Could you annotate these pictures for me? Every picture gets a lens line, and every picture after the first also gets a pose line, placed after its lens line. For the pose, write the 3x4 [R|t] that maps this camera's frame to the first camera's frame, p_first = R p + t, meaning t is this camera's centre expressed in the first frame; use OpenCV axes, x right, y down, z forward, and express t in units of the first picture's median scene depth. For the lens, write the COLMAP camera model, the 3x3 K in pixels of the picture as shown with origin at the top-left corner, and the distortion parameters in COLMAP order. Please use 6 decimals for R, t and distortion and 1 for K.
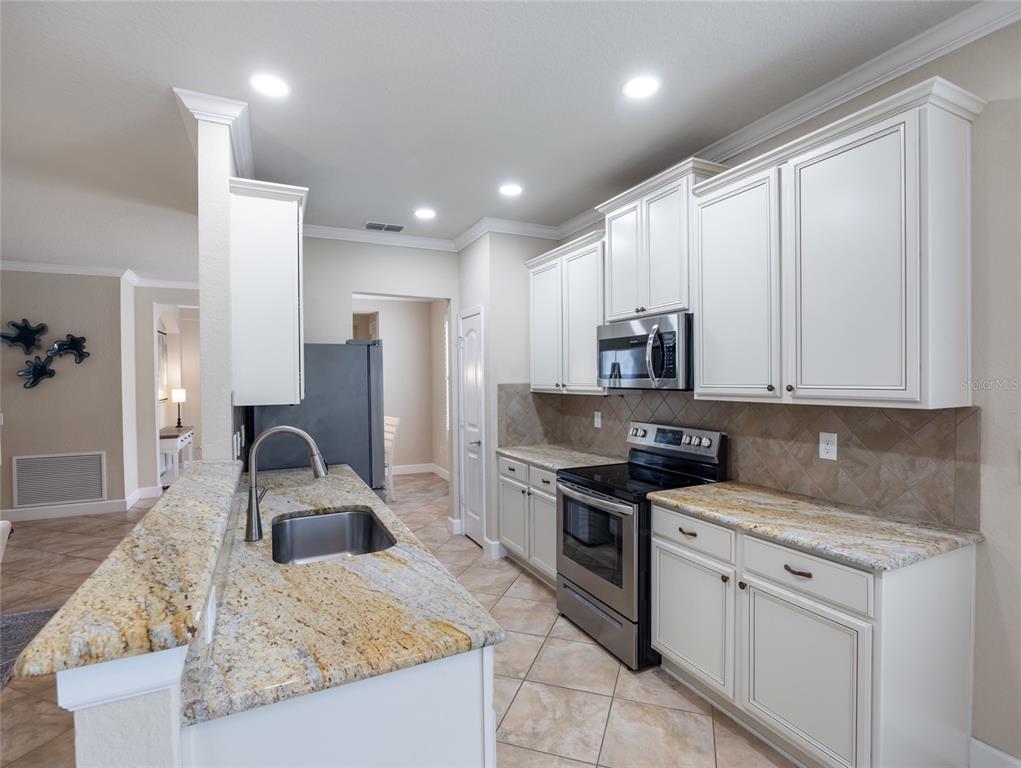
lens RADIAL K [[499.8, 0, 510.5], [0, 499.8, 384.0], [0, 0, 1]] dist [-0.011780, -0.000764]
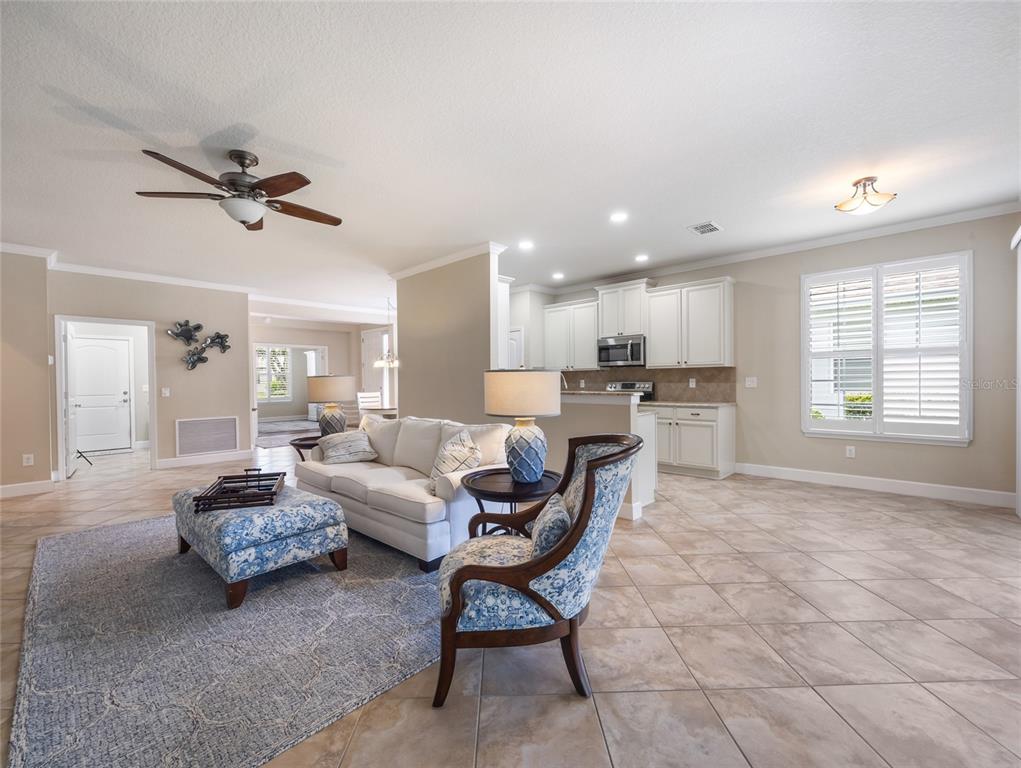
lens RADIAL K [[436.9, 0, 510.5], [0, 436.9, 384.0], [0, 0, 1]] dist [0.000727, 0.000009]
pose [[0.937463, -0.004401, 0.348058, -0.897590], [0.006518, 0.999967, -0.004911, 0.095639], [-0.348024, 0.006873, 0.937460, -0.744056]]
